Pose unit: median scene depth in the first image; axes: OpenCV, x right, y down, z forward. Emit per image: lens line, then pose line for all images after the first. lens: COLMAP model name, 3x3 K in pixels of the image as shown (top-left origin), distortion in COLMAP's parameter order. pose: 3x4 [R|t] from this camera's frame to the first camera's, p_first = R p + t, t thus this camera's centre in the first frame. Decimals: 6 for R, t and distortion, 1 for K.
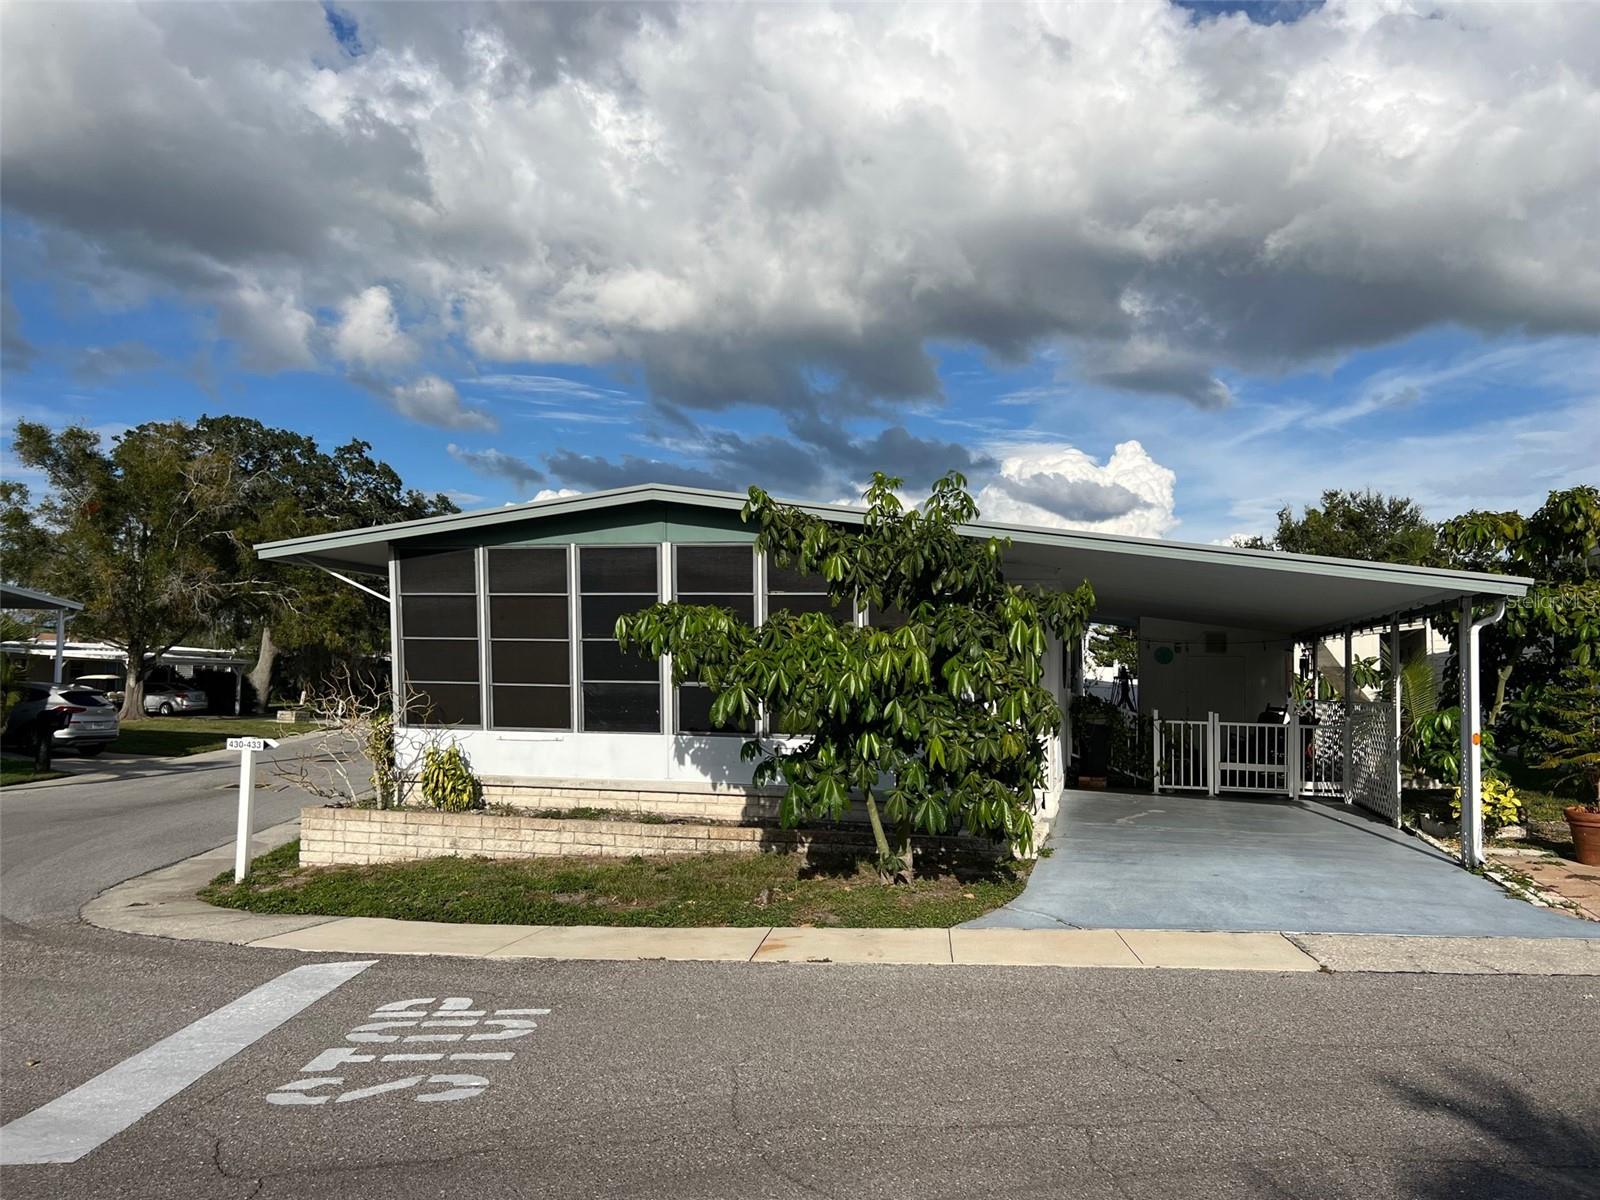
lens RADIAL K [[1213.7, 0, 806.3], [0, 1213.7, 609.1], [0, 0, 1]] dist [0.060911, -0.064635]
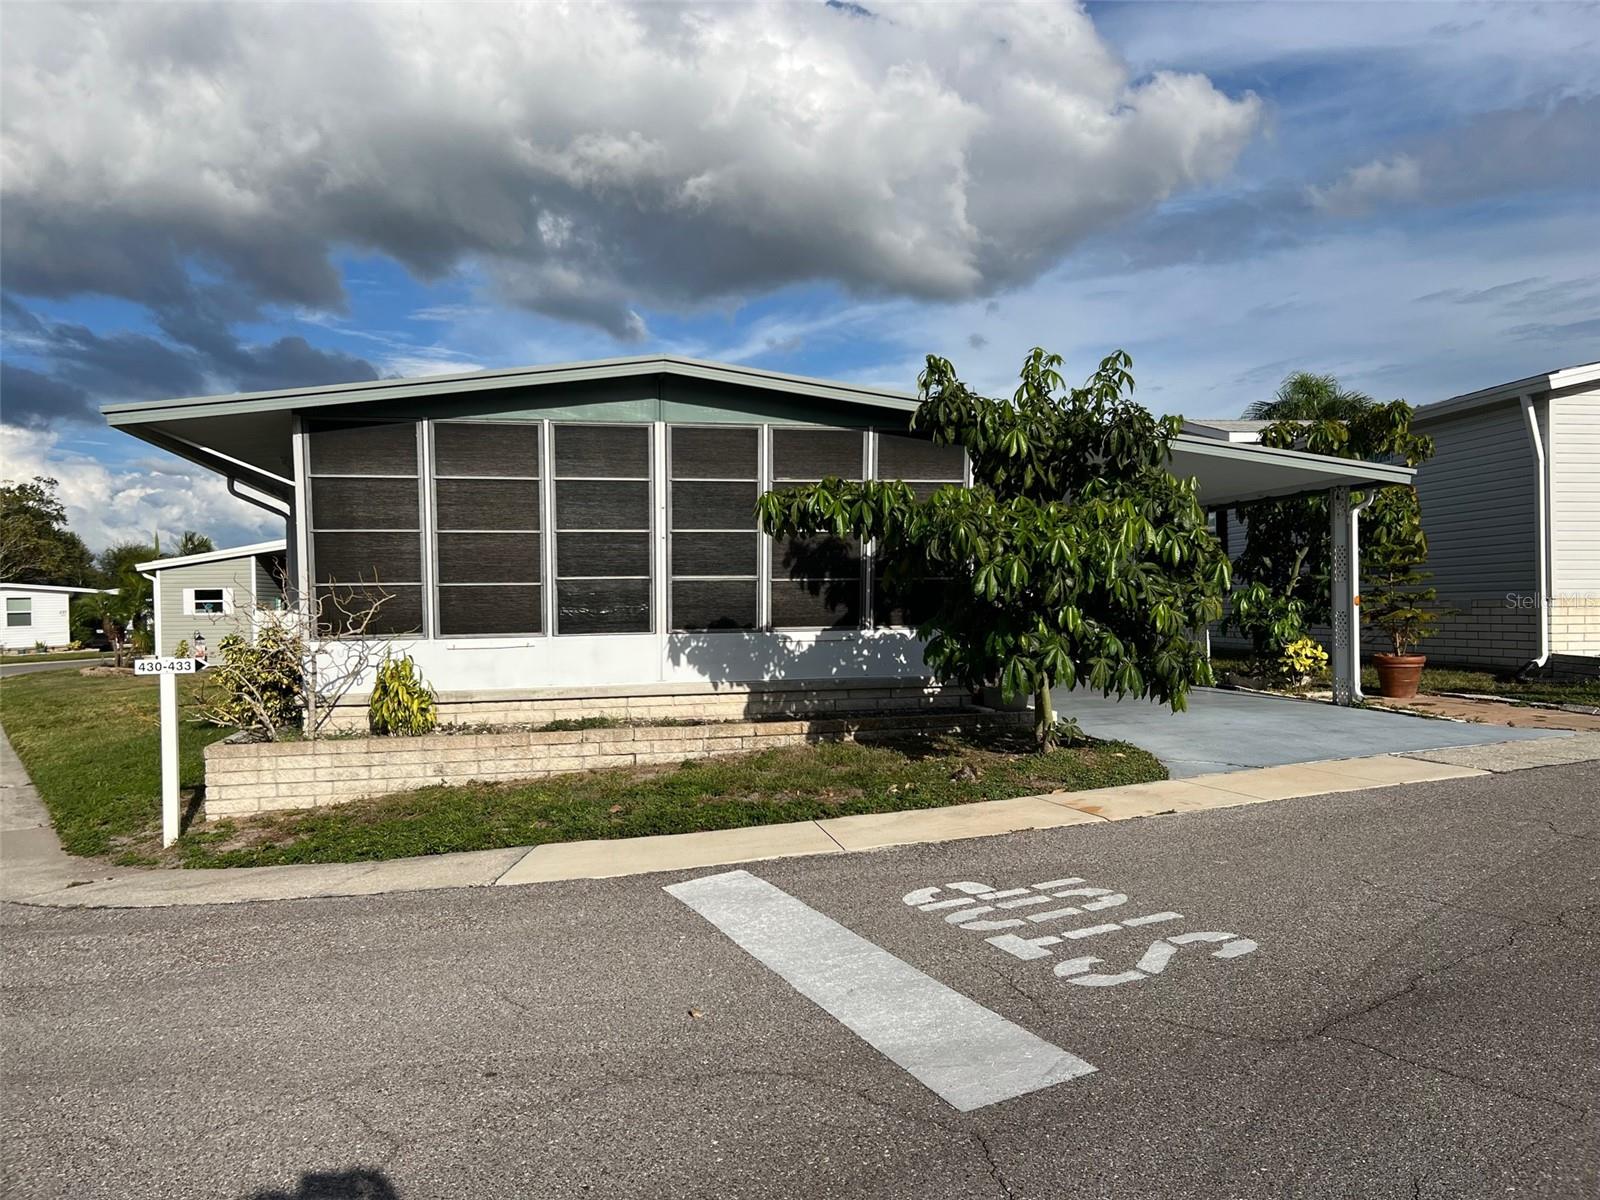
lens RADIAL K [[1213.7, 0, 815.4], [0, 1213.7, 595.5], [0, 0, 1]] dist [0.060911, -0.064635]
pose [[0.887000, -0.028653, 0.460880, -0.416880], [0.005945, 0.998699, 0.050647, 0.027981], [-0.461731, -0.042184, 0.886016, 0.127509]]
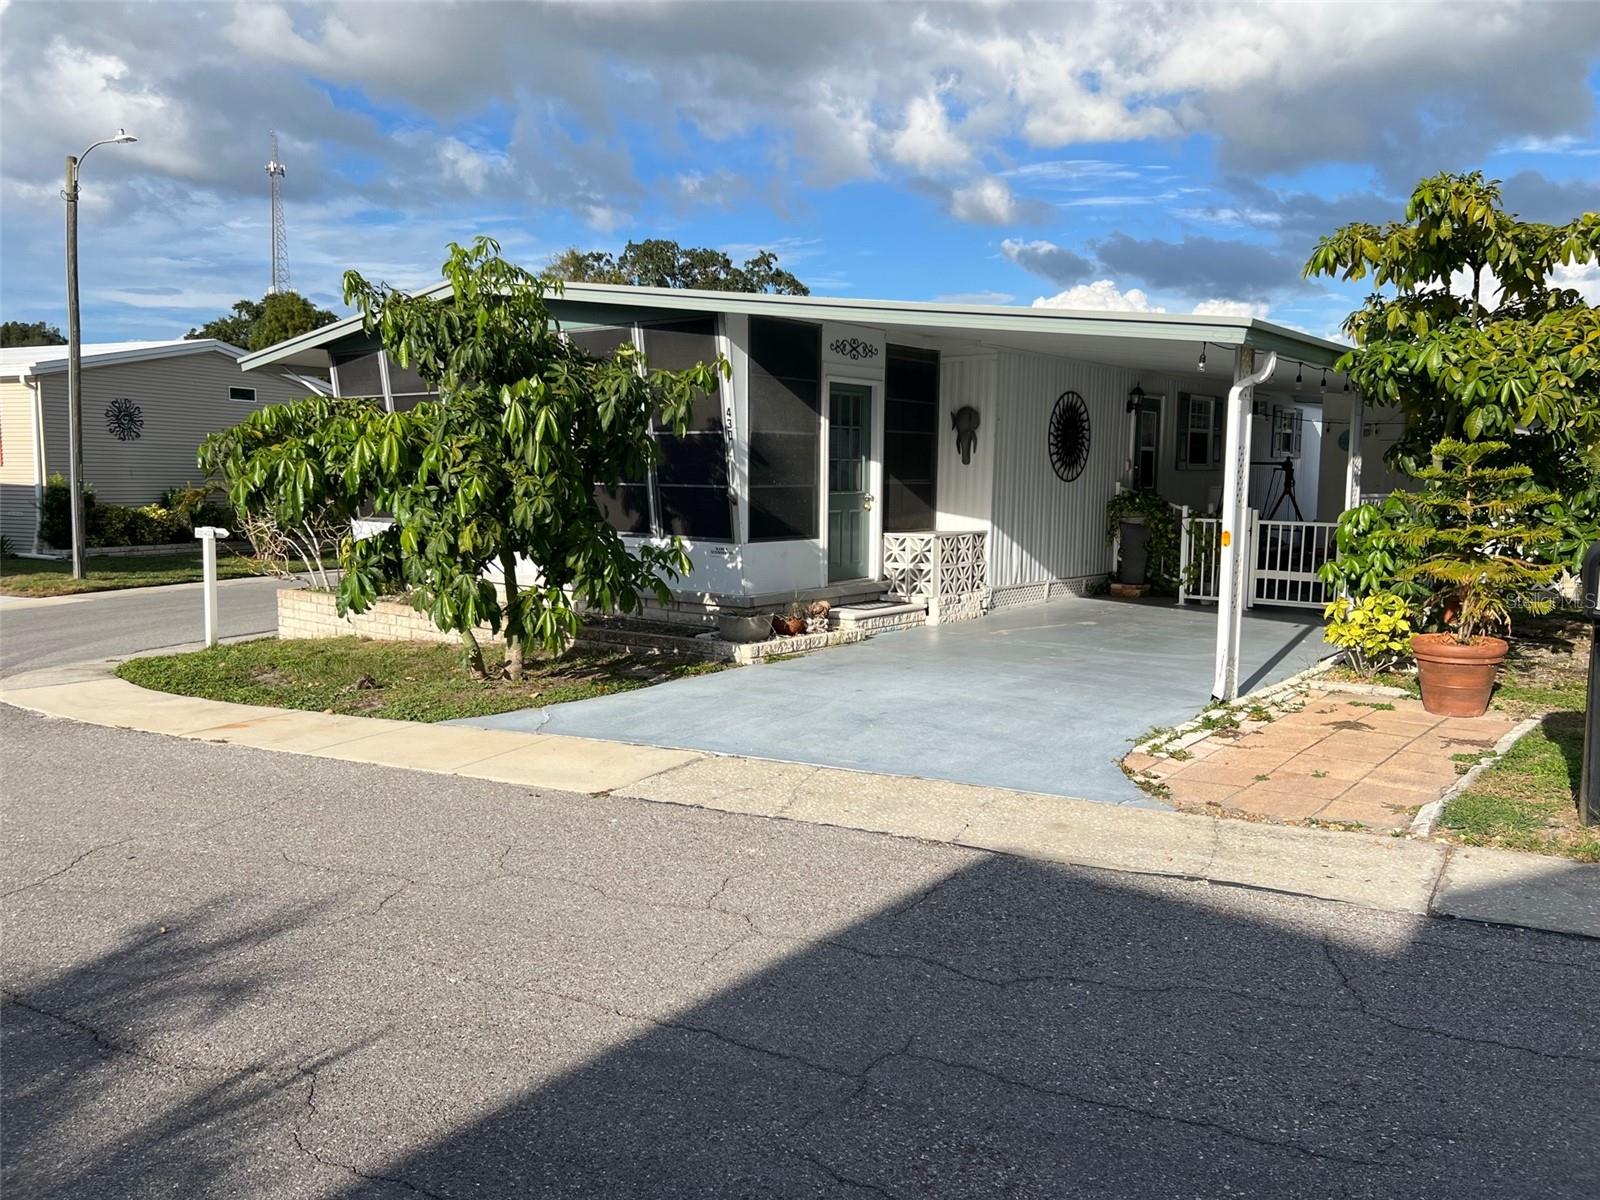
lens RADIAL K [[1213.7, 0, 797.0], [0, 1213.7, 612.3], [0, 0, 1]] dist [0.060911, -0.064635]
pose [[0.906708, 0.034478, -0.420347, 0.552701], [0.034737, 0.987162, 0.155900, 0.020790], [0.420326, -0.155958, 0.893870, 0.180541]]
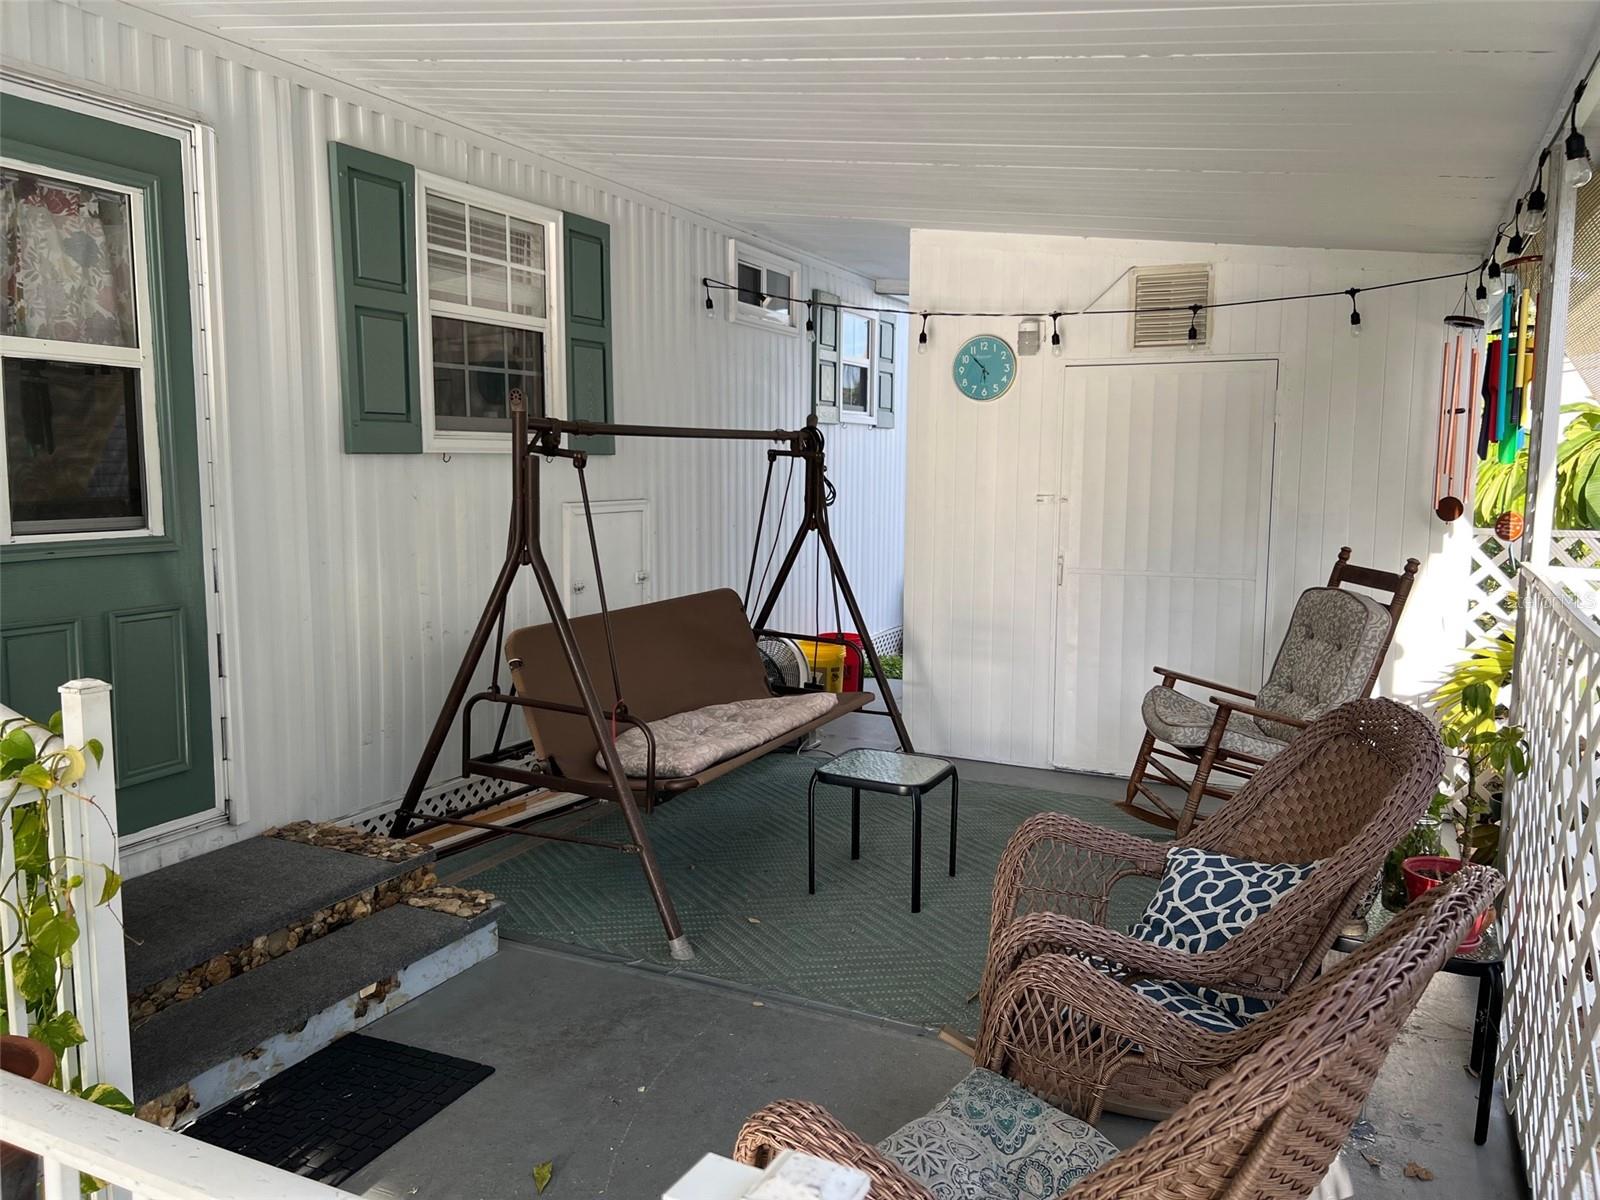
lens RADIAL K [[1213.7, 0, 810.8], [0, 1213.7, 596.5], [0, 0, 1]] dist [0.060911, -0.064635]
pose [[0.980399, 0.009191, -0.196808, 0.562156], [0.024089, 0.985825, 0.166036, 0.077148], [0.195544, -0.167522, 0.966281, 1.301015]]
